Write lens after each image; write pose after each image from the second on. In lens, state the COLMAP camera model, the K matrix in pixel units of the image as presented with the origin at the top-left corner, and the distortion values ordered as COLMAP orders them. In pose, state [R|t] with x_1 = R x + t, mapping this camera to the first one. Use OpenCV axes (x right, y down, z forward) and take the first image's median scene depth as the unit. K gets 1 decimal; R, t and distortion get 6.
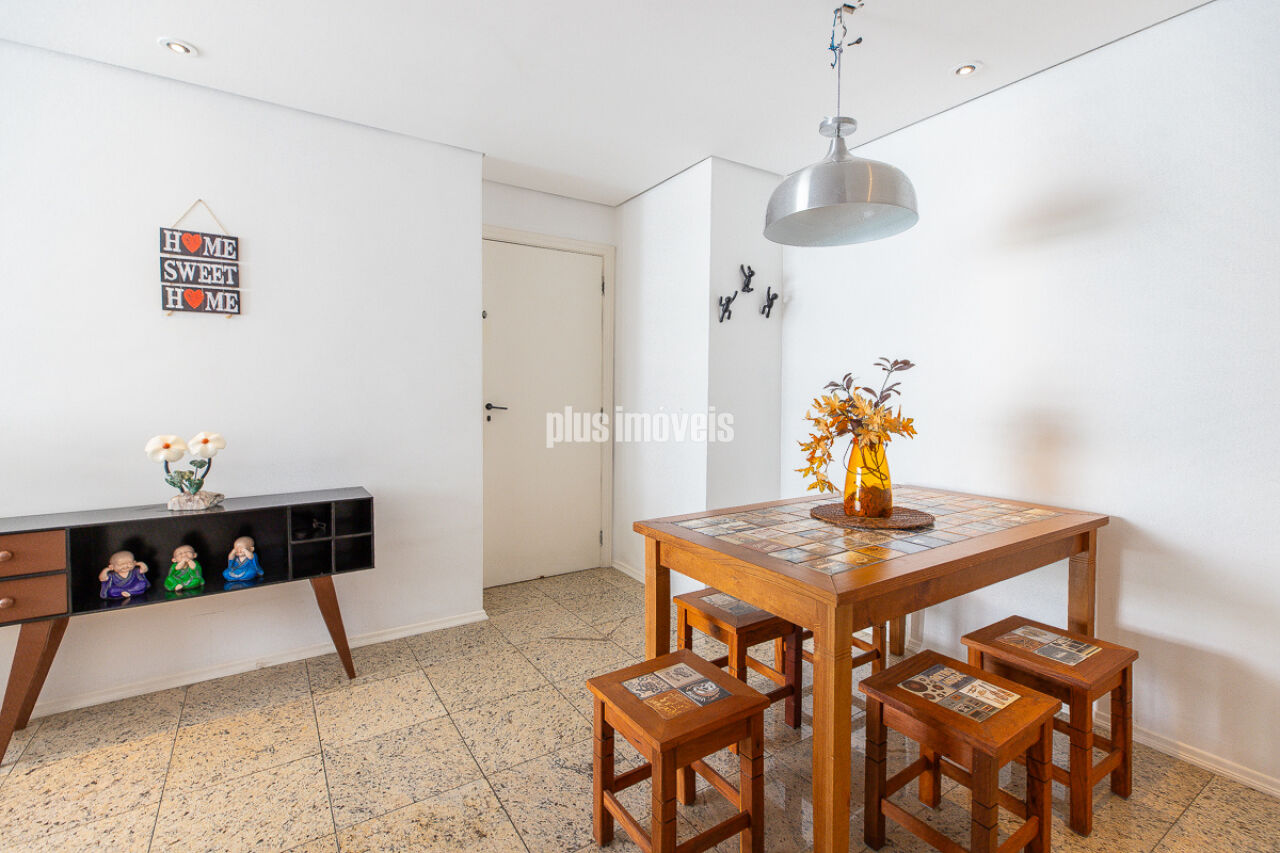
lens RADIAL K [[561.2, 0, 640.8], [0, 561.2, 402.5], [0, 0, 1]] dist [0.001929, 0.000020]
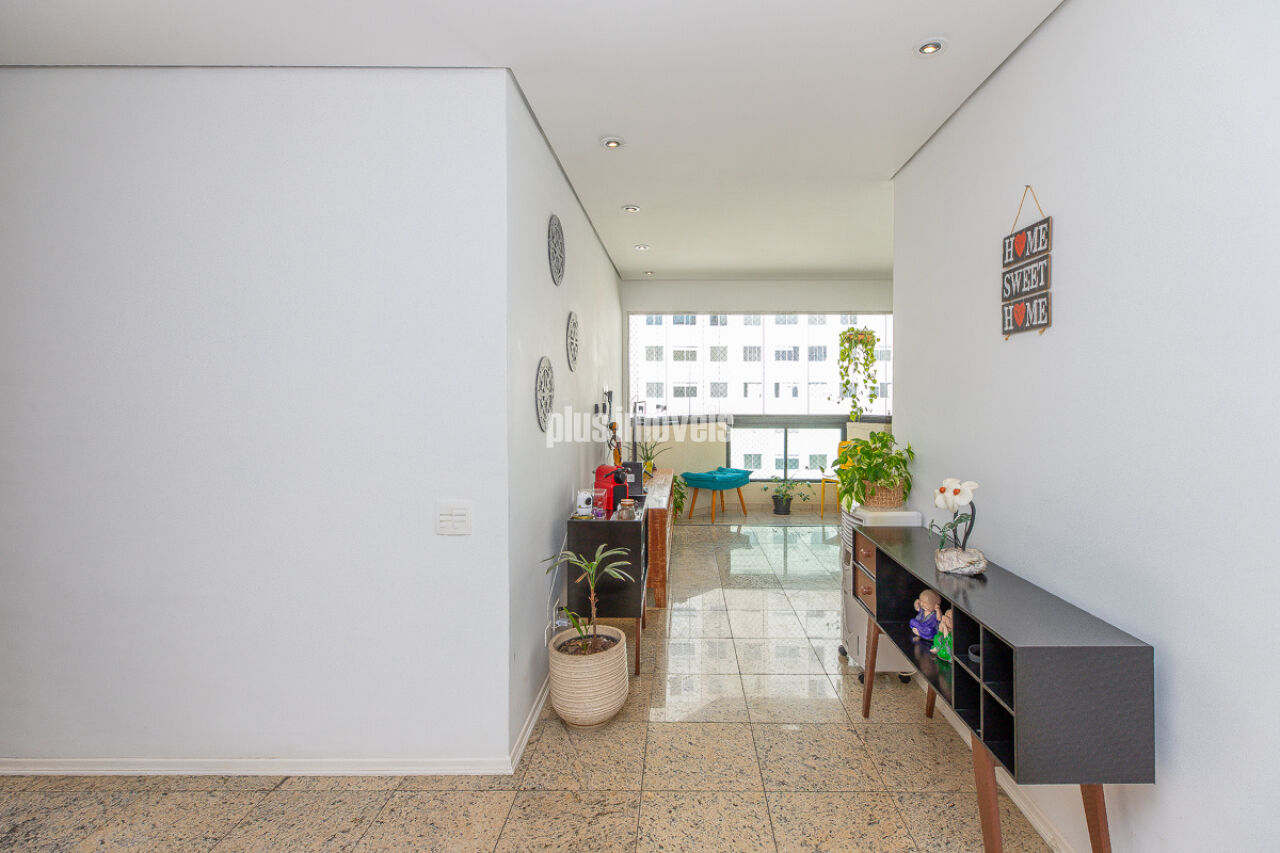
lens RADIAL K [[588.1, 0, 671.8], [0, 588.1, 395.1], [0, 0, 1]] dist [0.004162, 0.000353]
pose [[-0.557629, 0.000021, -0.830090, 0.170905], [-0.017838, 0.999769, 0.012008, -0.073028], [0.829899, 0.021503, -0.557500, 1.069863]]
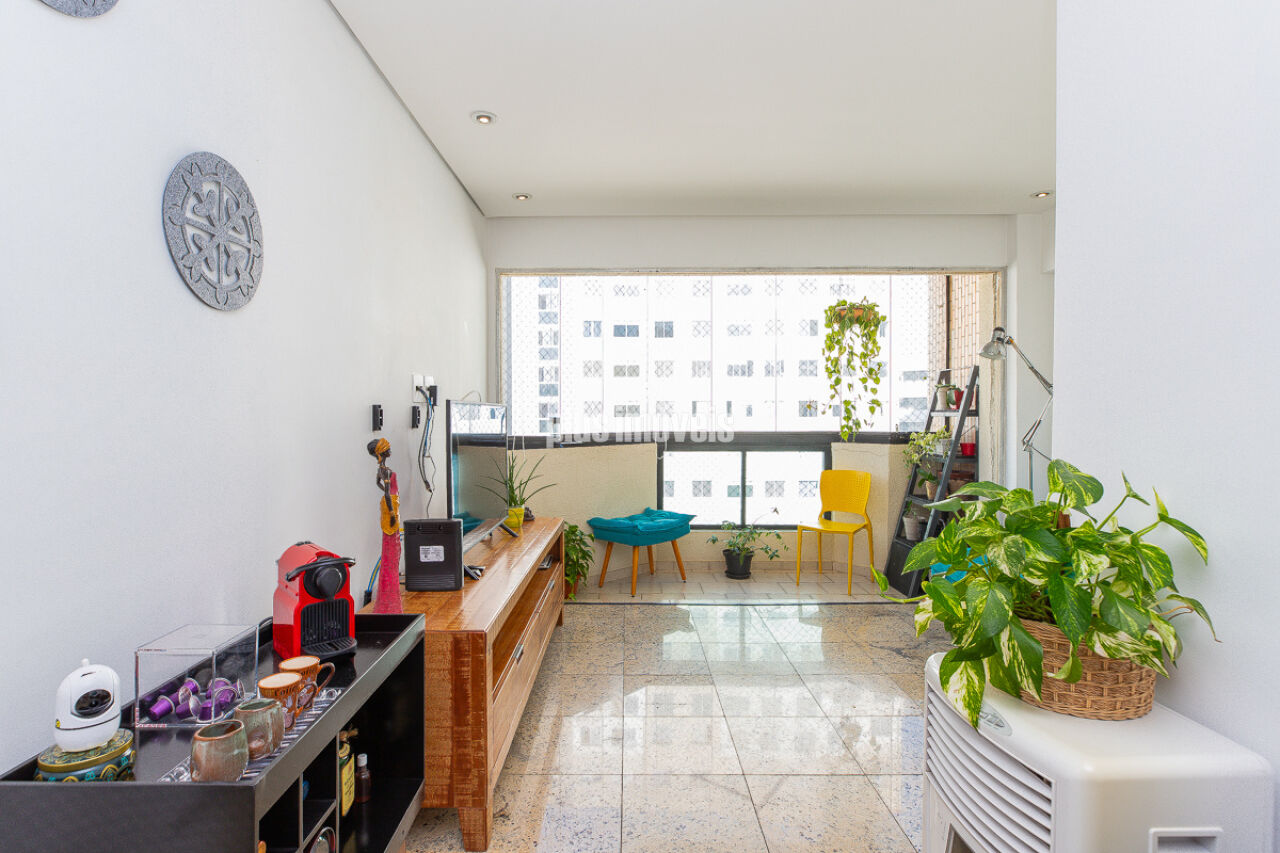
lens RADIAL K [[628.3, 0, 625.2], [0, 628.3, 423.9], [0, 0, 1]] dist [-0.002309, -0.000118]
pose [[-0.546404, 0.010020, -0.837462, -0.583954], [-0.017191, 0.999584, 0.023177, -0.018008], [0.837345, 0.027061, -0.546005, 0.730695]]
